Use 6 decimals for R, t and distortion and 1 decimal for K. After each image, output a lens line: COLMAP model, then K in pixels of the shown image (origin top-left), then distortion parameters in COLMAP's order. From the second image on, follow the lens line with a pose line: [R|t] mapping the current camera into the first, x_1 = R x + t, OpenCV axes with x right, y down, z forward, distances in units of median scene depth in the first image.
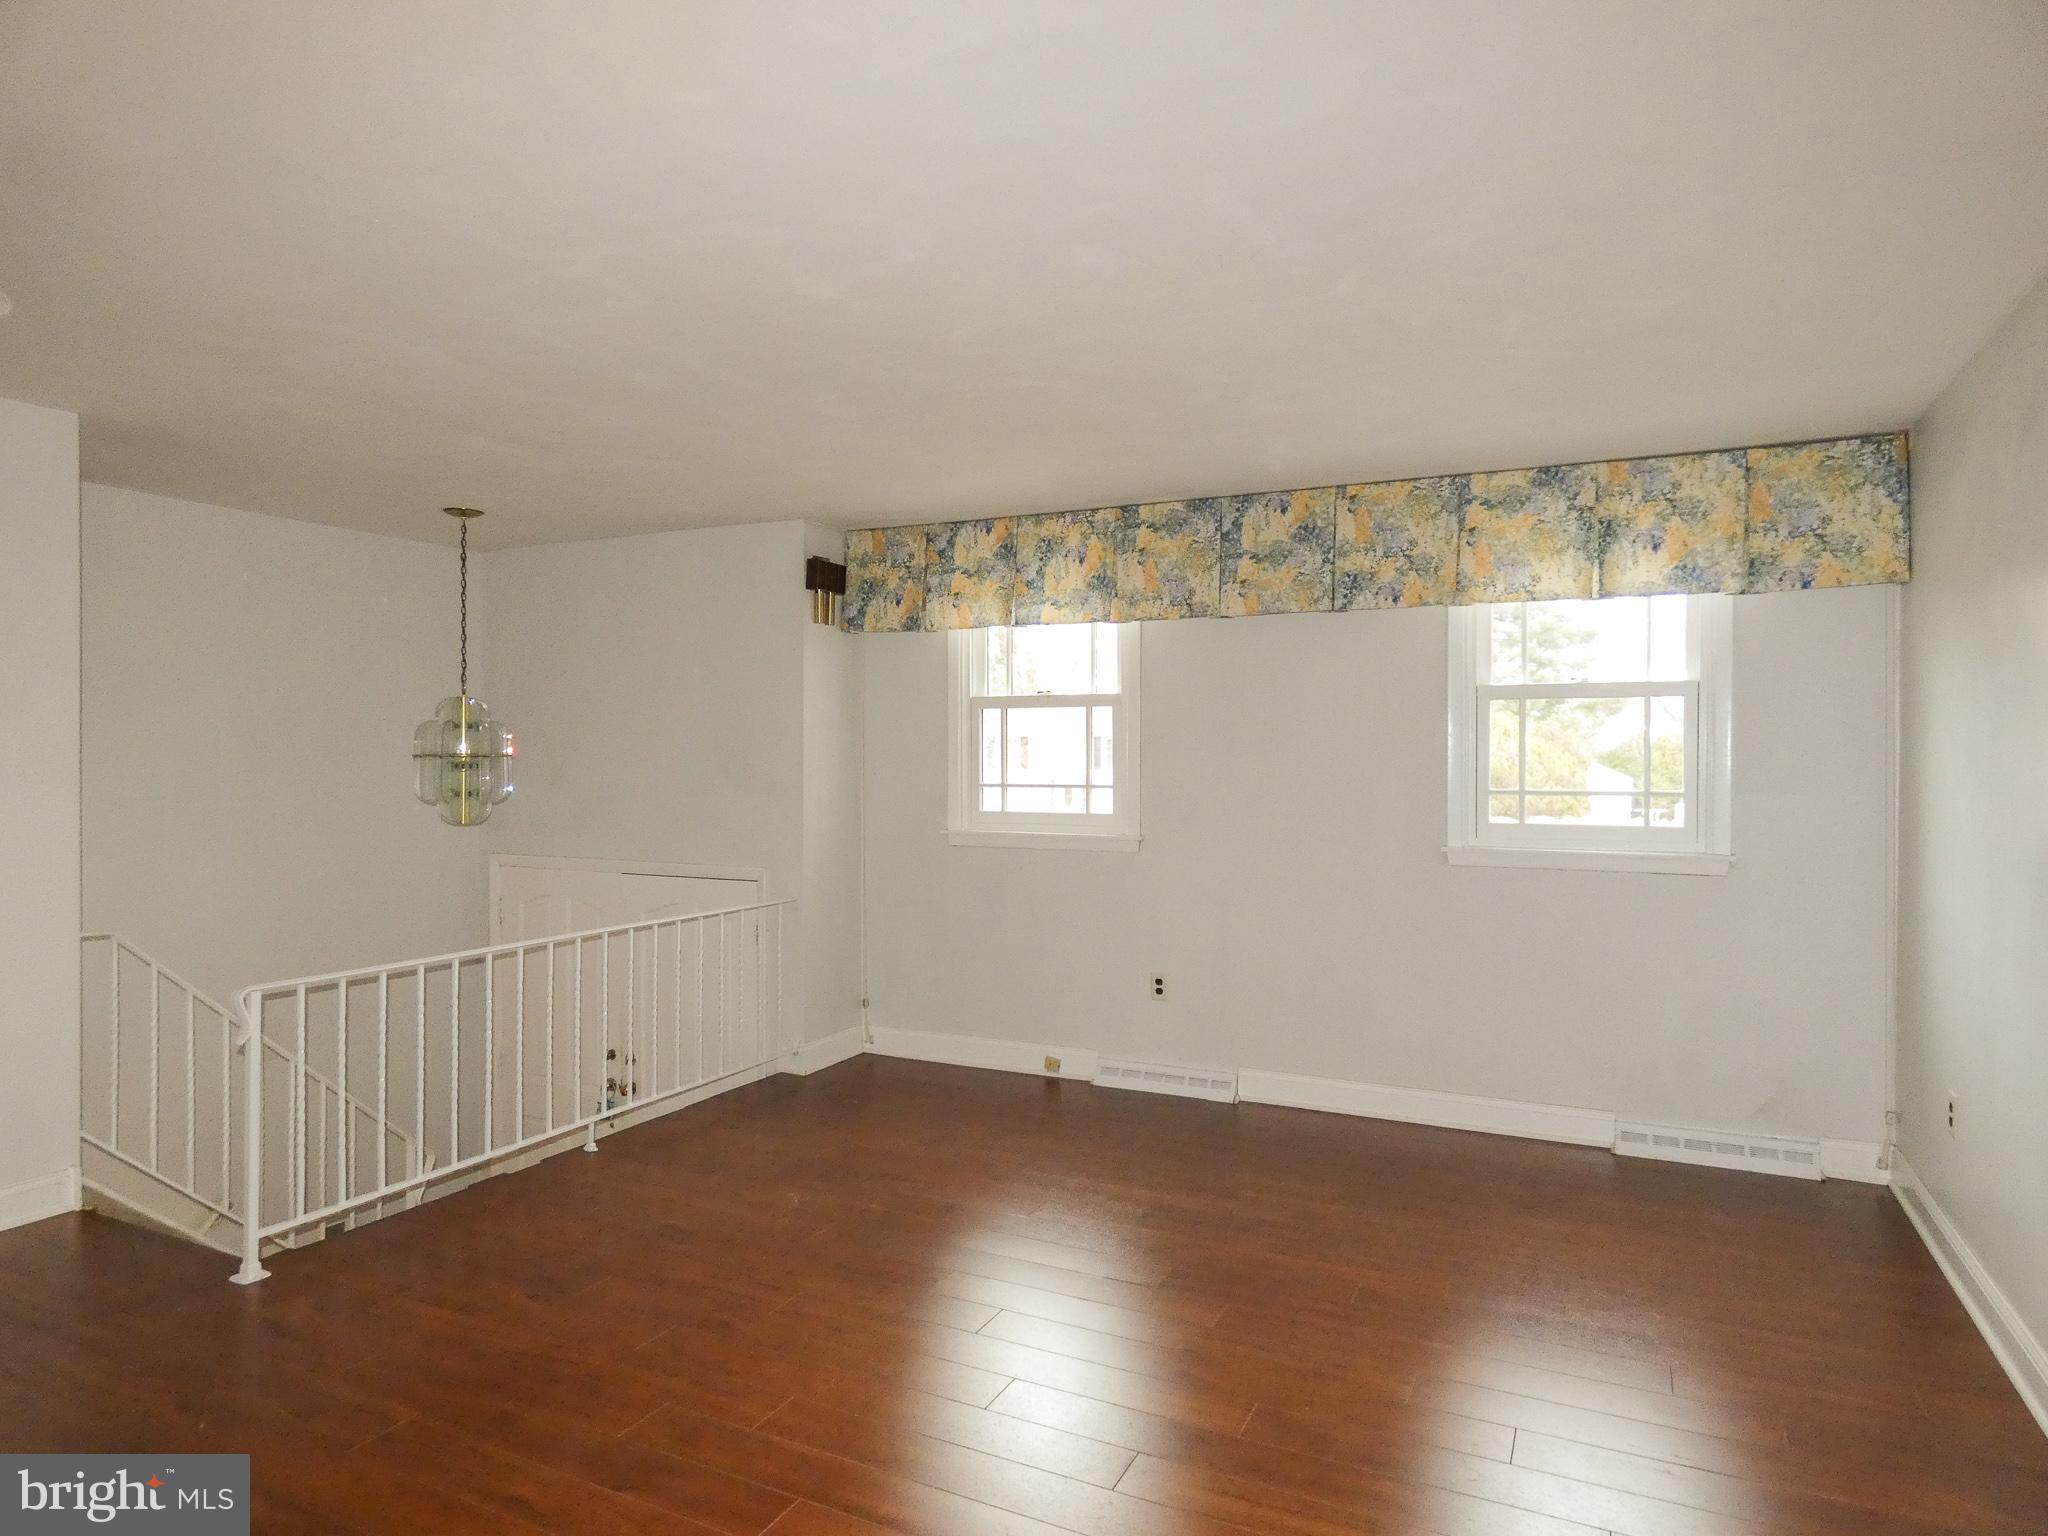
lens RADIAL K [[1239.5, 0, 1022.2], [0, 1239.5, 764.9], [0, 0, 1]] dist [0.004470, -0.001192]
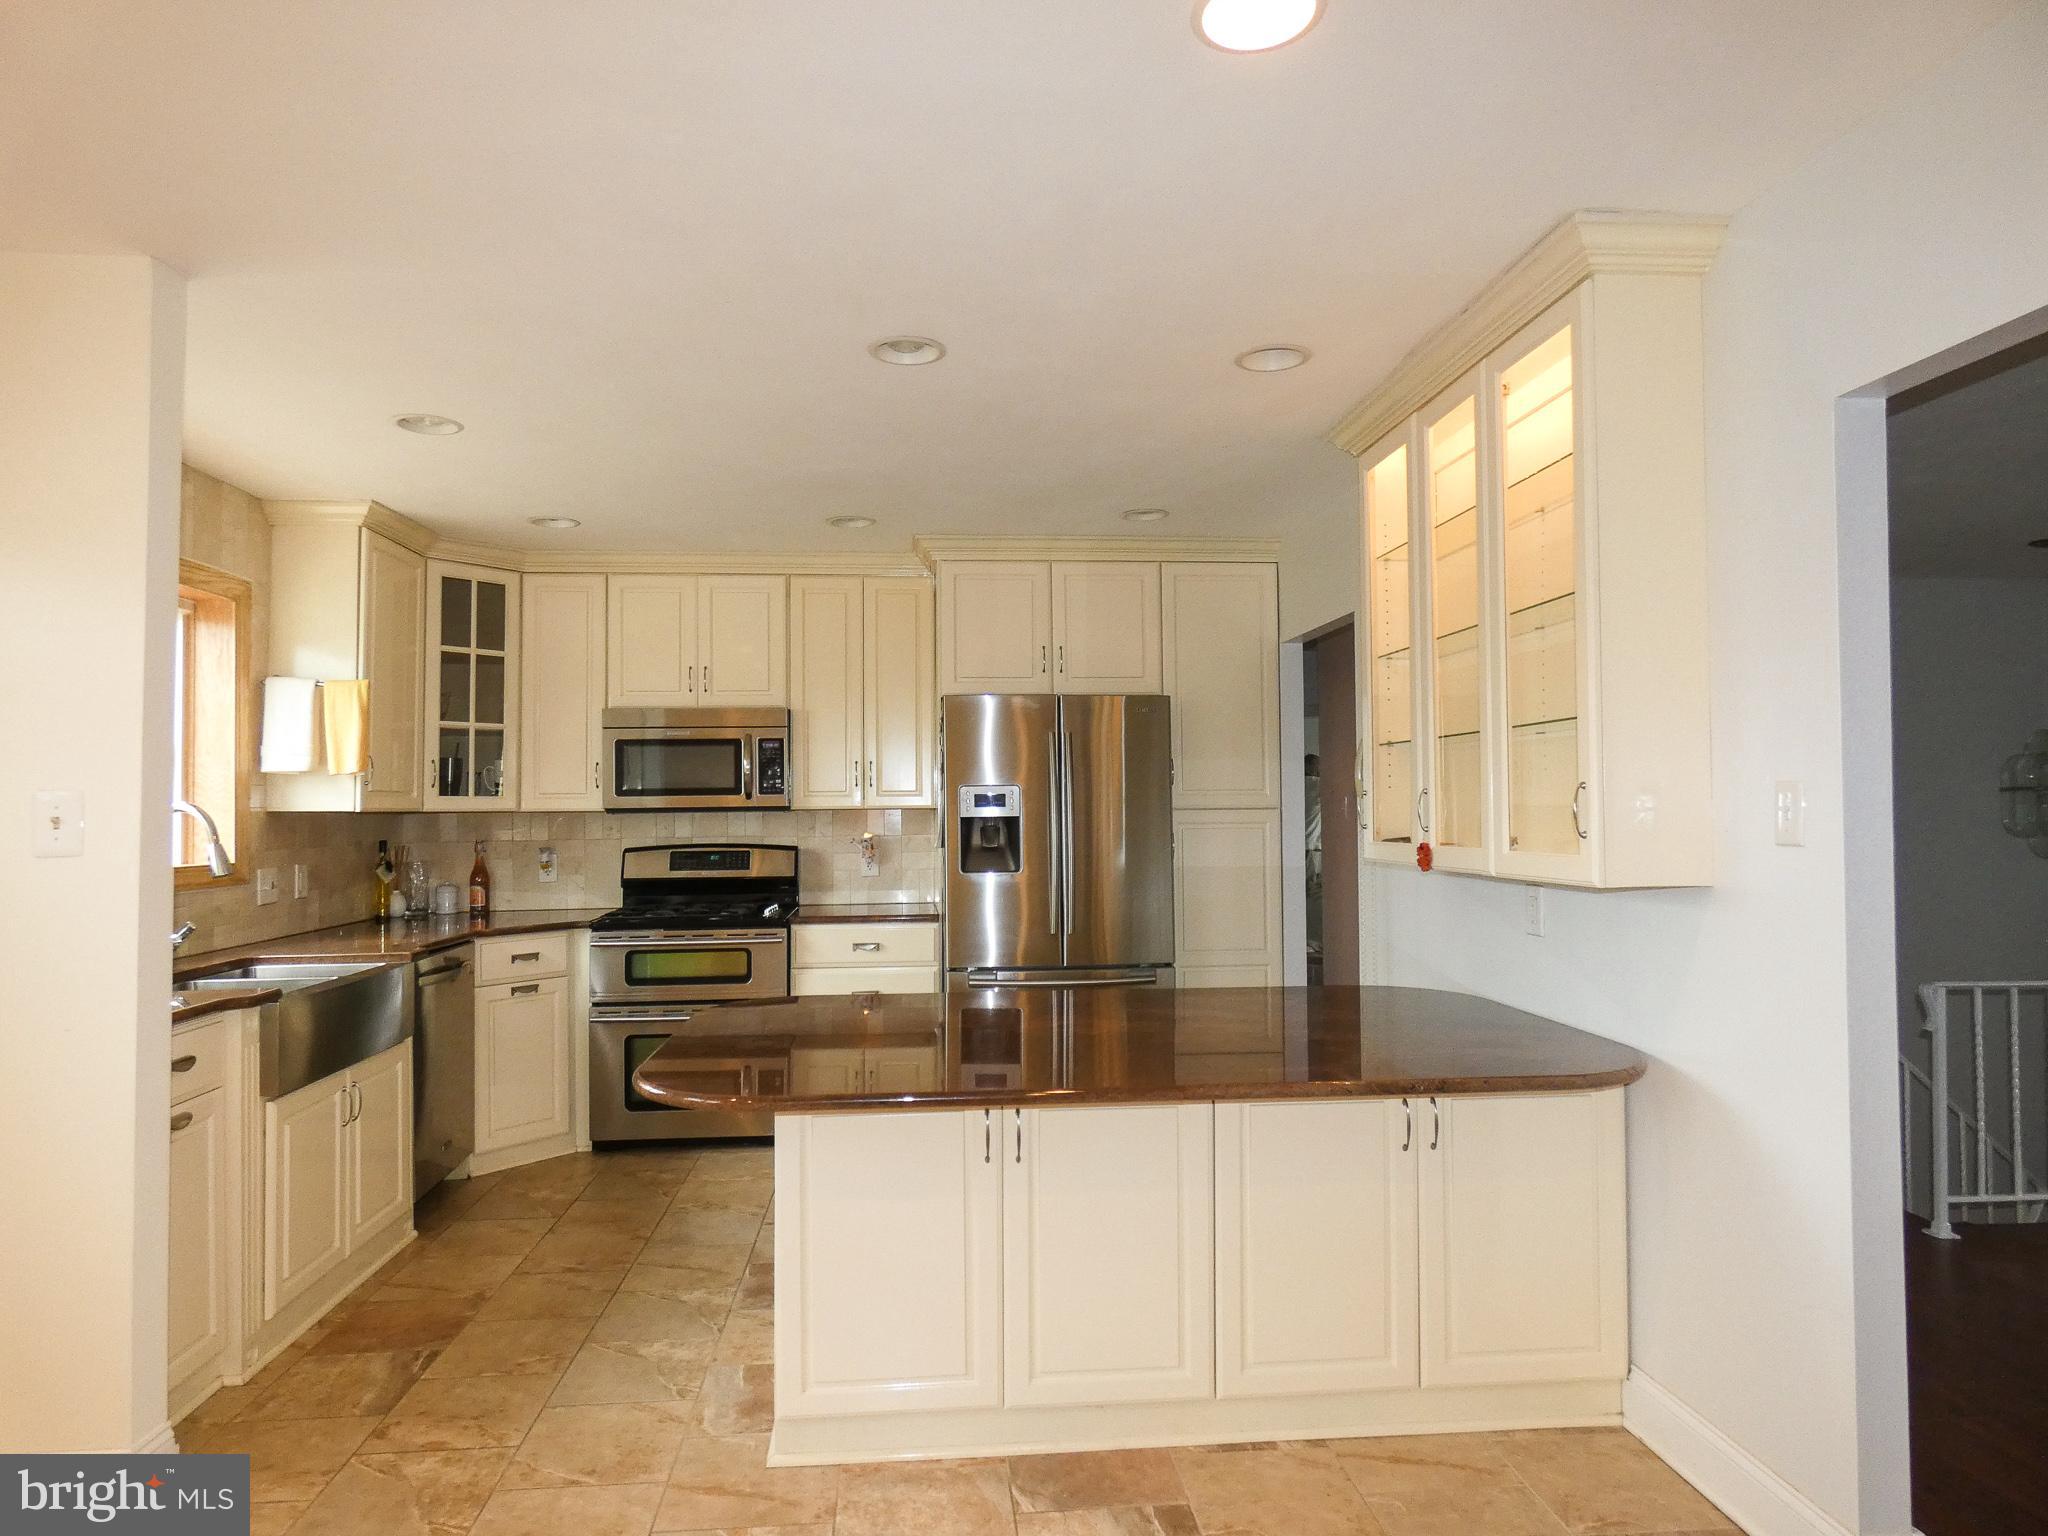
lens RADIAL K [[1239.5, 0, 1024.7], [0, 1239.5, 766.3], [0, 0, 1]] dist [0.004470, -0.001192]
pose [[0.526902, -0.030600, -0.849375, -0.049988], [-0.001748, 0.999311, -0.037086, 0.014138], [0.849924, 0.021026, 0.526486, -0.221420]]
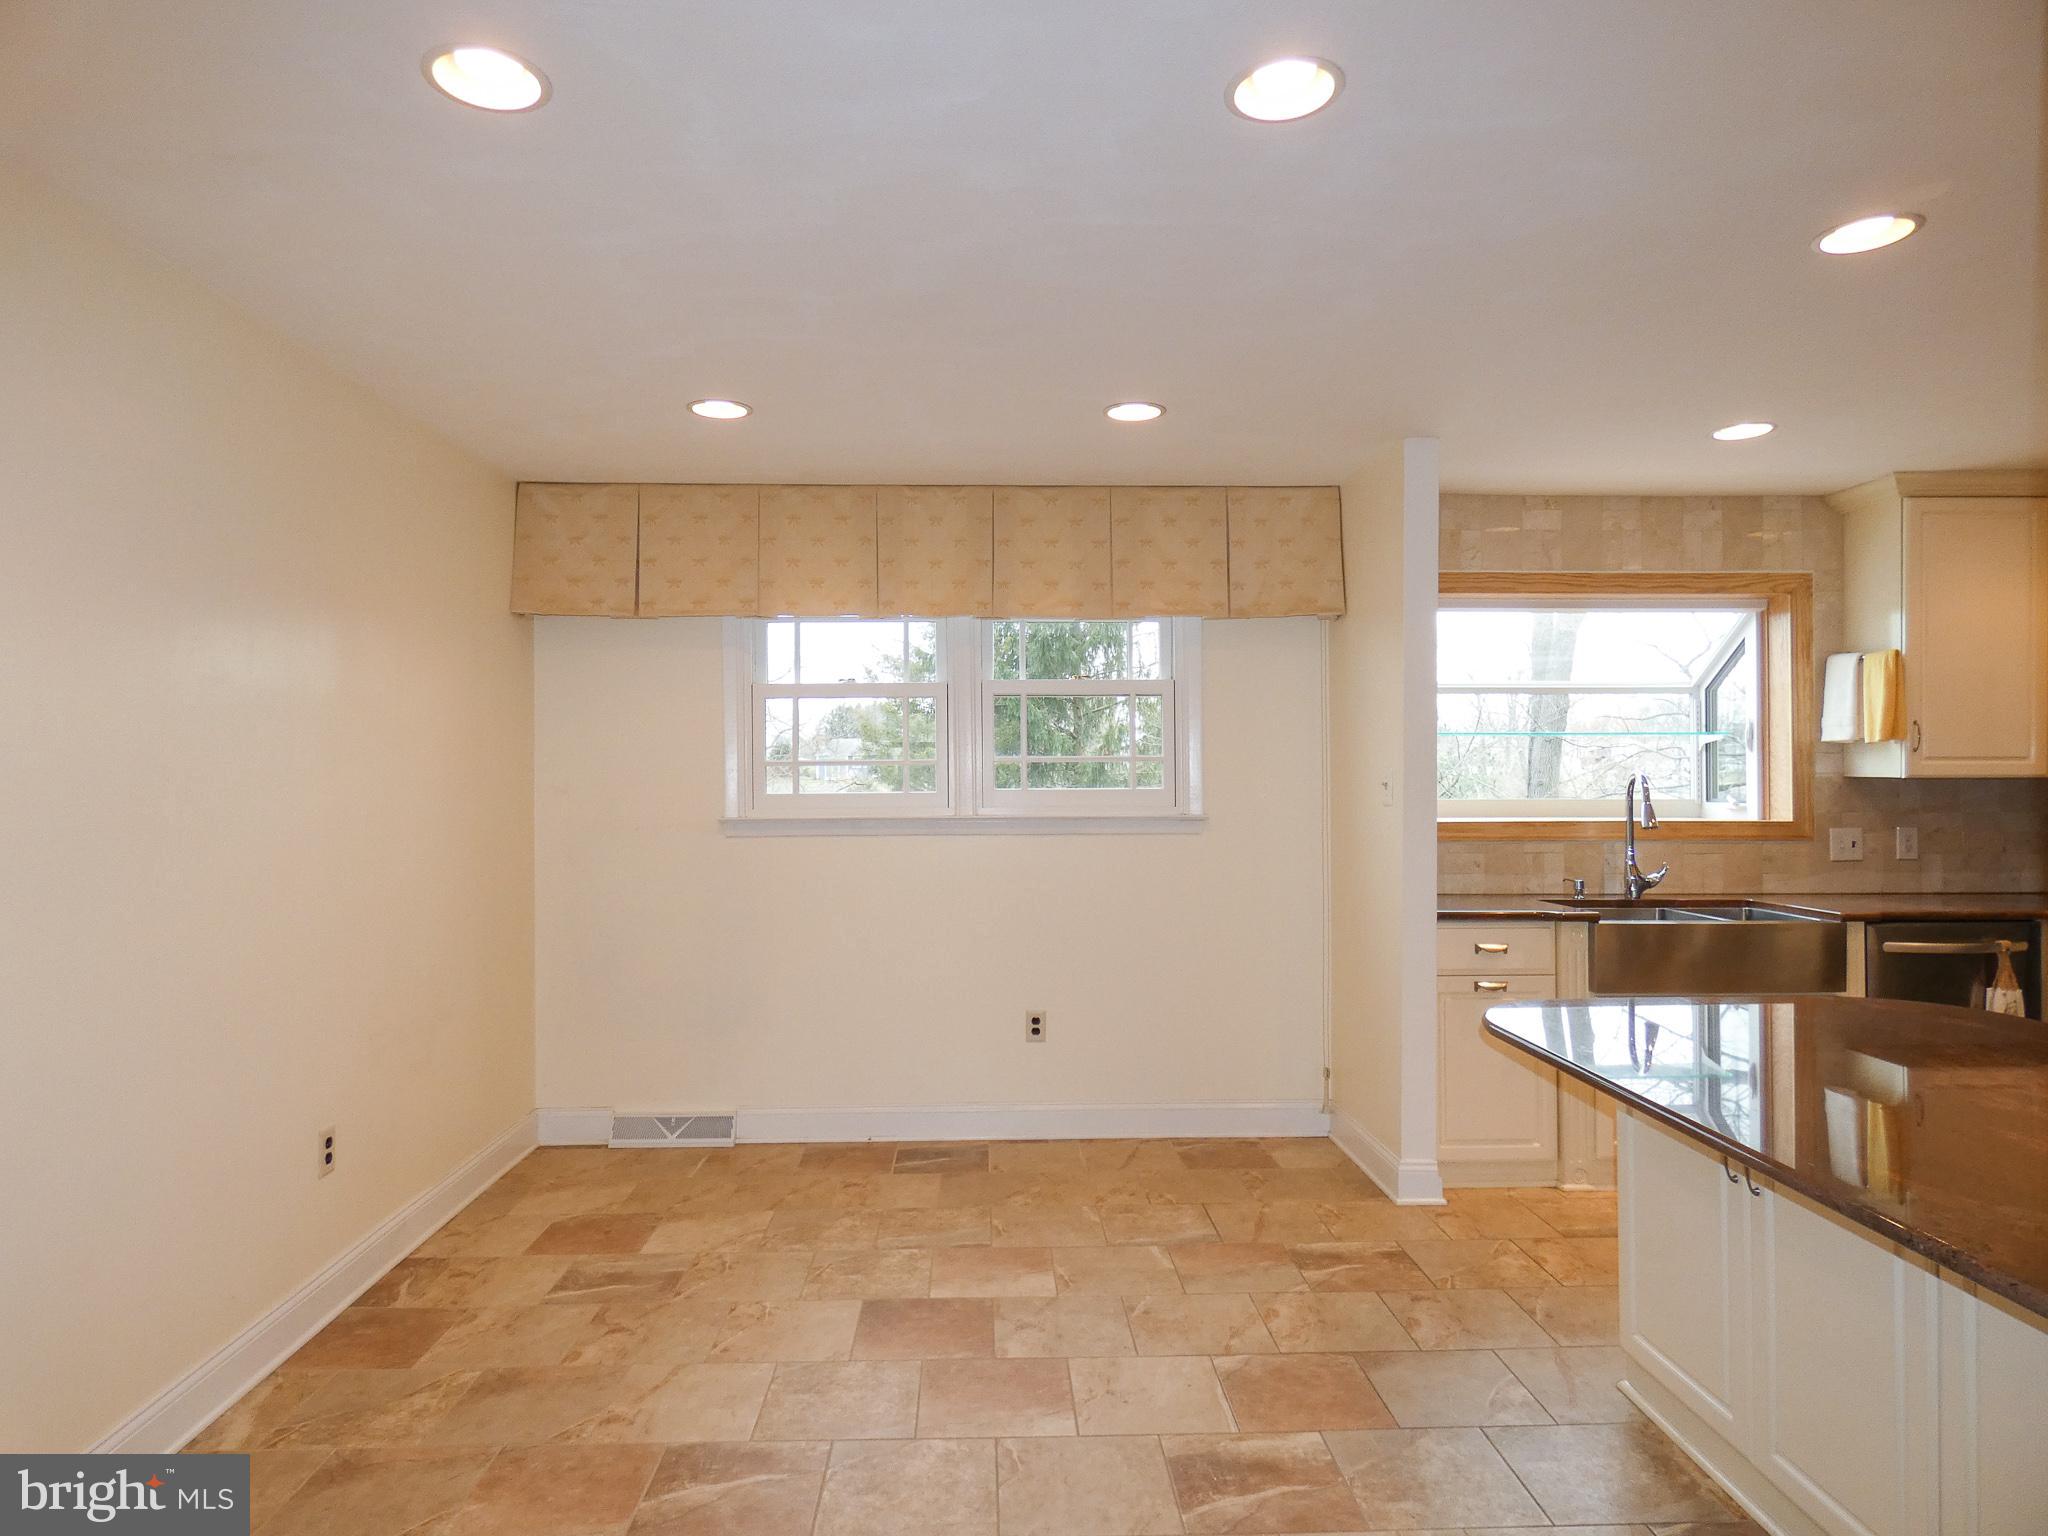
lens RADIAL K [[1239.5, 0, 1014.1], [0, 1239.5, 764.3], [0, 0, 1]] dist [0.004470, -0.001192]
pose [[-0.878427, 0.000736, -0.477876, -0.043735], [0.000092, 0.999999, 0.001370, 0.003951], [0.477877, 0.001159, -0.878426, 0.285964]]
